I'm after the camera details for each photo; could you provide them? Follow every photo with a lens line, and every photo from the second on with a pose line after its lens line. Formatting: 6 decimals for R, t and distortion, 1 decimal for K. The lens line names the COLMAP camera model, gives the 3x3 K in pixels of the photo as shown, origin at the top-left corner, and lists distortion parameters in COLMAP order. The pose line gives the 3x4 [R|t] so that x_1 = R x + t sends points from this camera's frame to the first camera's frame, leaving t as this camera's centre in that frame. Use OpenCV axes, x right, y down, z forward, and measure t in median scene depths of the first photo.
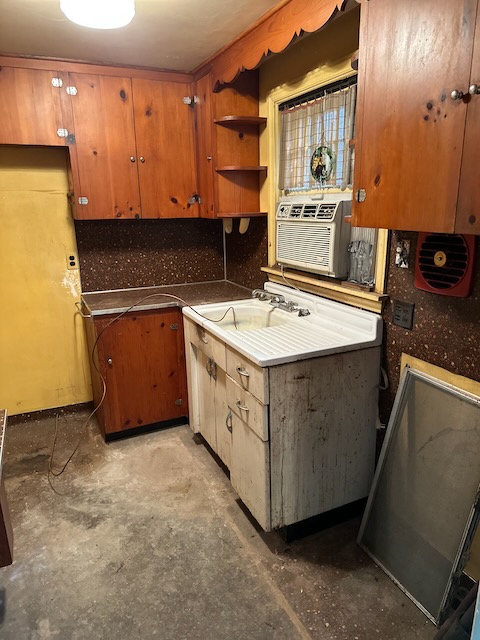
lens RADIAL K [[446.7, 0, 242.4], [0, 446.7, 344.1], [0, 0, 1]] dist [0.064347, -0.077111]
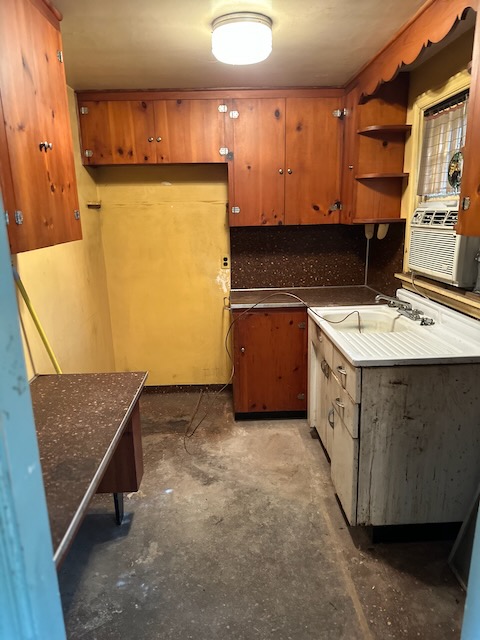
lens RADIAL K [[446.7, 0, 244.5], [0, 446.7, 353.5], [0, 0, 1]] dist [0.064347, -0.077111]
pose [[0.920712, 0.115369, -0.372800, 0.153855], [-0.111989, 0.993232, 0.030789, 0.013428], [0.373829, 0.013401, 0.927401, -0.063697]]
